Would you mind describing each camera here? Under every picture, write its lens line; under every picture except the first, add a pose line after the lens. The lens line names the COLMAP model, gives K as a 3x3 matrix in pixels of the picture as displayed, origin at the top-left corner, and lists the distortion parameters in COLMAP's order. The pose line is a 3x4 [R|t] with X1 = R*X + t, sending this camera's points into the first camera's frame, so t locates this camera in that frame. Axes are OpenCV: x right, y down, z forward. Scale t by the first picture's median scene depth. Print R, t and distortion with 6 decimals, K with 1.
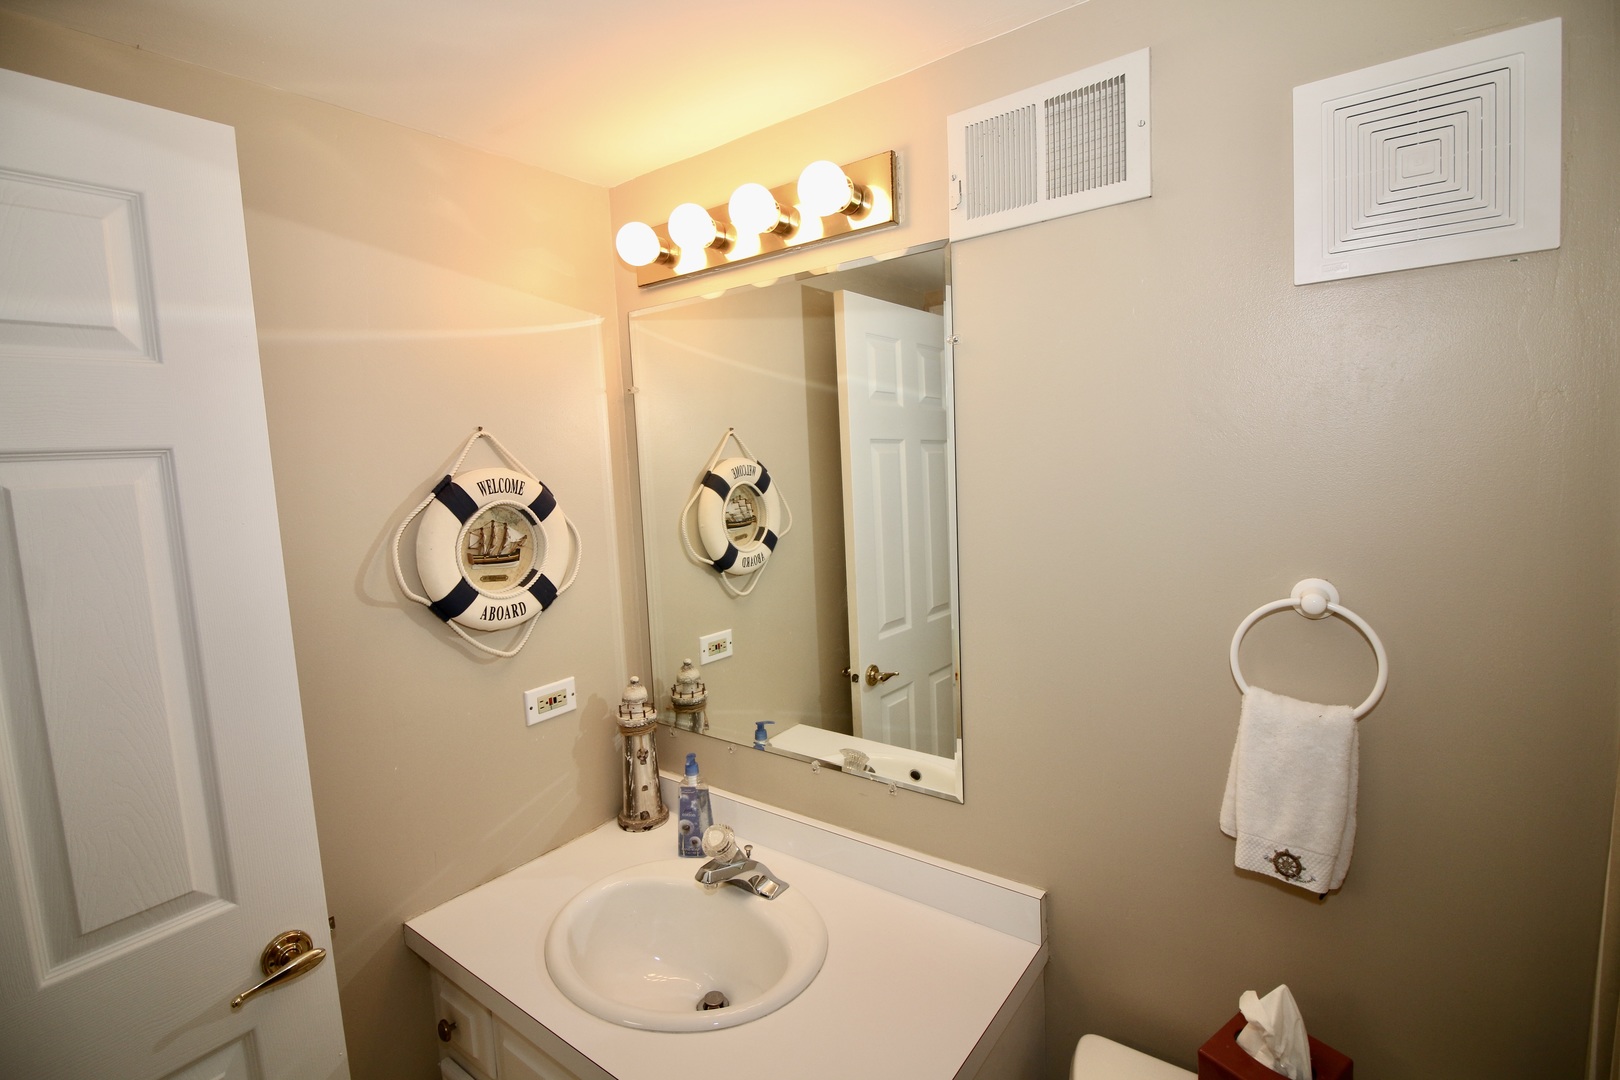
lens RADIAL K [[744.5, 0, 809.8], [0, 744.5, 523.6], [0, 0, 1]] dist [0.000116, -0.013525]
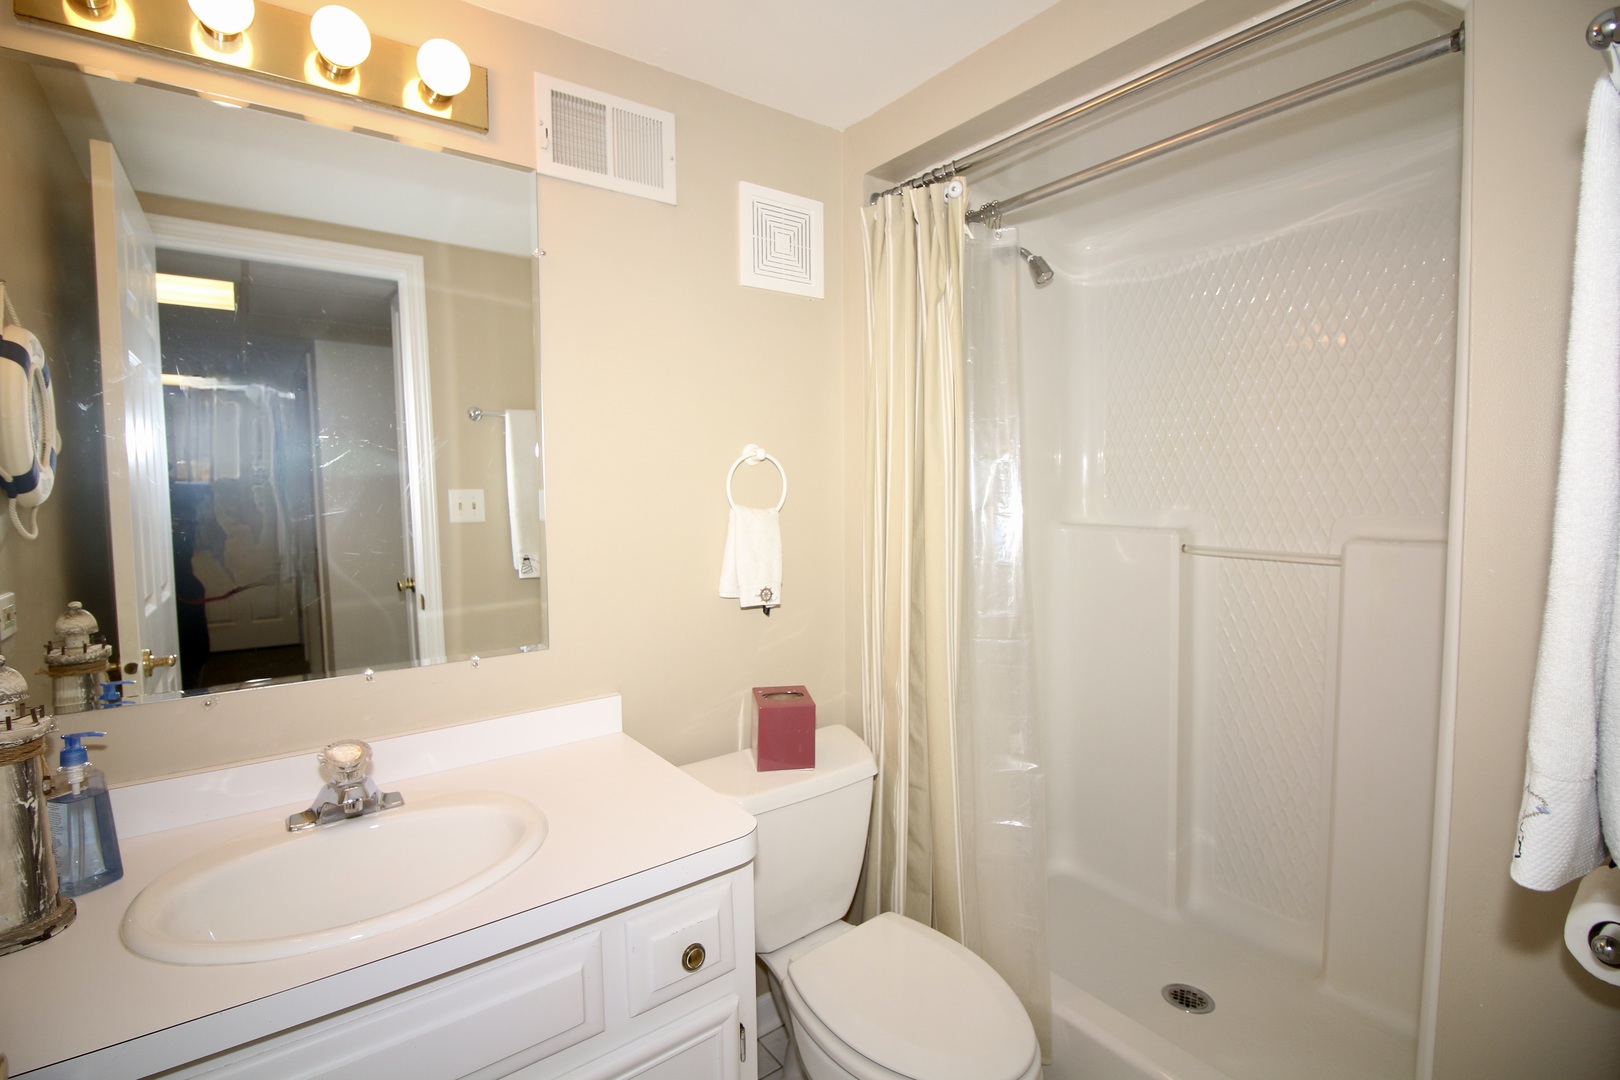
lens RADIAL K [[744.5, 0, 809.8], [0, 744.5, 523.6], [0, 0, 1]] dist [0.000116, -0.013525]
pose [[0.305963, 0.006558, 0.952021, -0.850258], [0.078196, 0.996425, -0.031994, 0.278283], [-0.948827, 0.084233, 0.304356, 0.252212]]
